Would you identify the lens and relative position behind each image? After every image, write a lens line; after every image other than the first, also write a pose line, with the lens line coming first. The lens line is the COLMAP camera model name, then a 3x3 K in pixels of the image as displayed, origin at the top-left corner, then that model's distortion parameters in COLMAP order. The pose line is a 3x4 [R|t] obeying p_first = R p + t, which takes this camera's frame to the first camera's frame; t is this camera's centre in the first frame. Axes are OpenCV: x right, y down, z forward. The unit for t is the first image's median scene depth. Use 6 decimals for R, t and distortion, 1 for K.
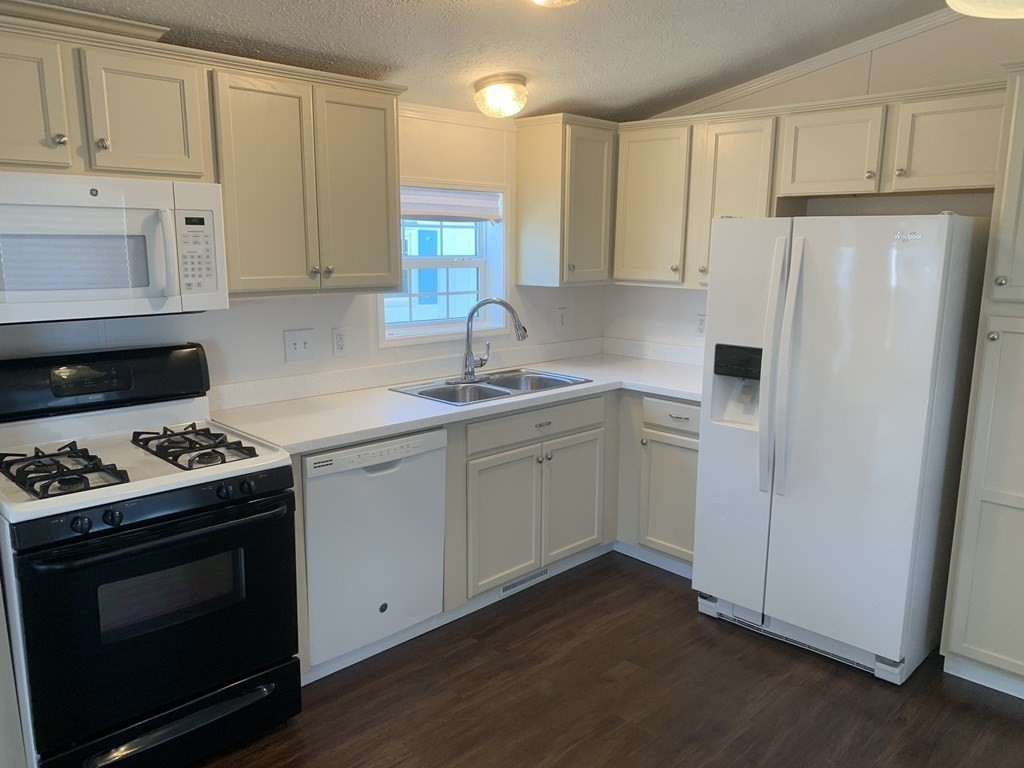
lens RADIAL K [[779.5, 0, 511.9], [0, 779.5, 387.7], [0, 0, 1]] dist [0.003419, -0.002954]
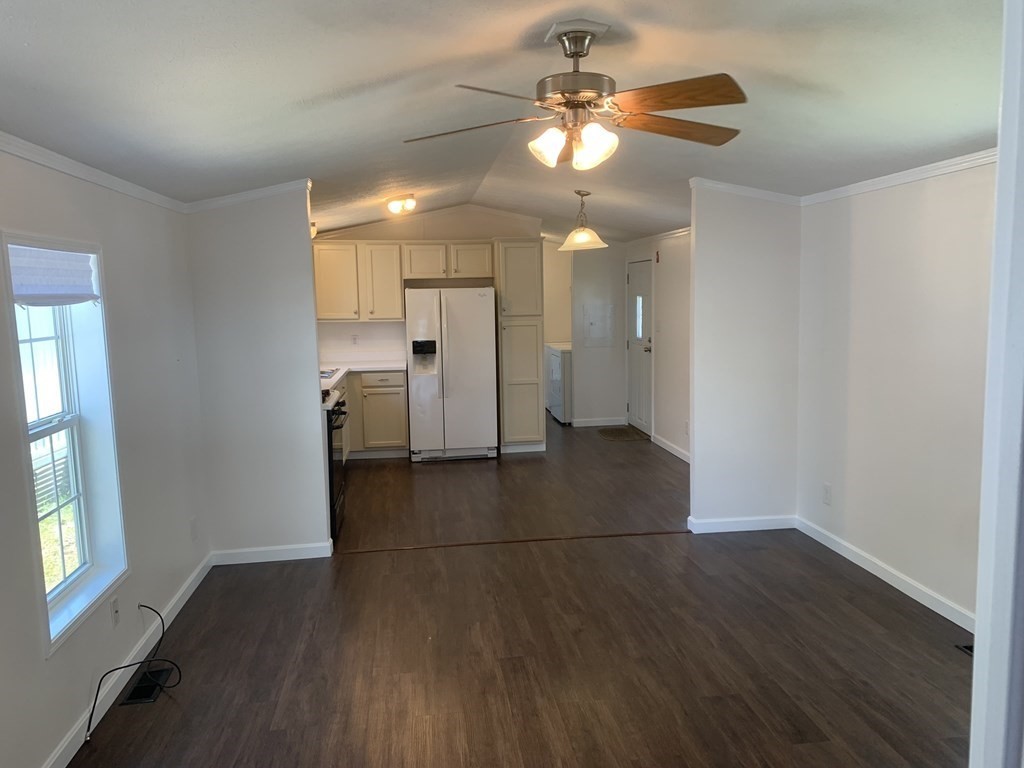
lens RADIAL K [[779.5, 0, 513.7], [0, 779.5, 384.4], [0, 0, 1]] dist [0.003419, -0.002954]
pose [[0.607627, -0.119755, 0.785142, -1.463505], [0.165306, 0.985987, 0.022458, 0.072069], [-0.776829, 0.116143, 0.618908, -0.717705]]
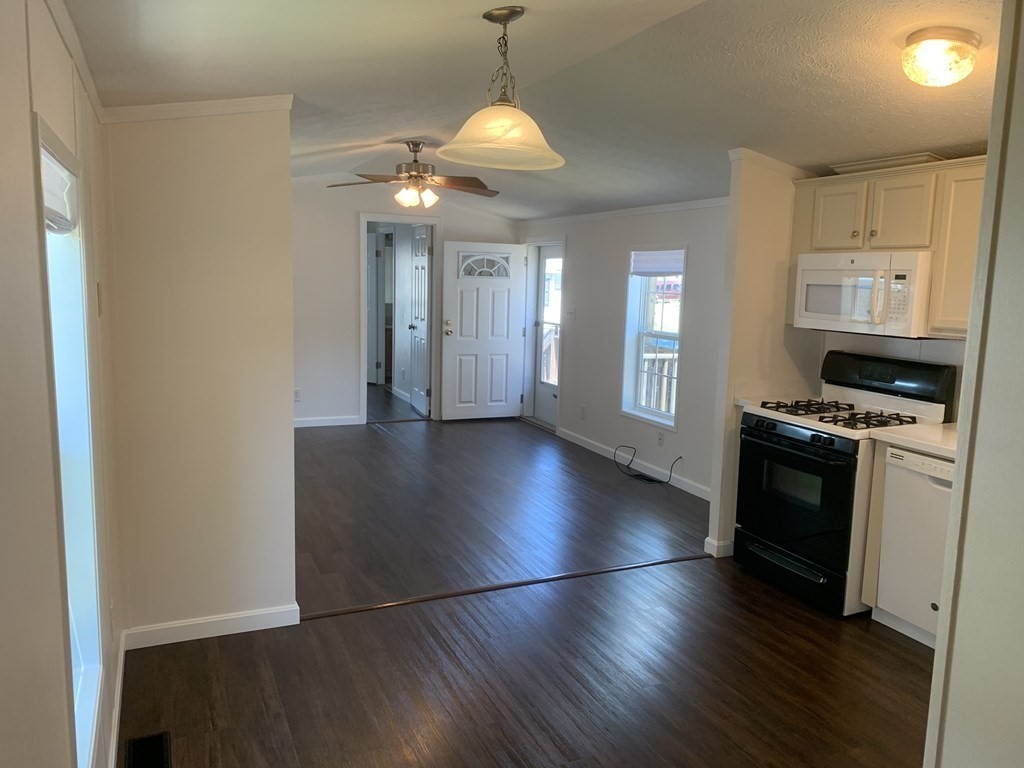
lens RADIAL K [[779.5, 0, 511.3], [0, 779.5, 381.6], [0, 0, 1]] dist [0.003419, -0.002954]
pose [[-0.363942, 0.112027, -0.924660, 0.917531], [-0.194024, 0.961845, 0.192898, -0.116521], [0.910989, 0.249610, -0.328319, 0.611002]]
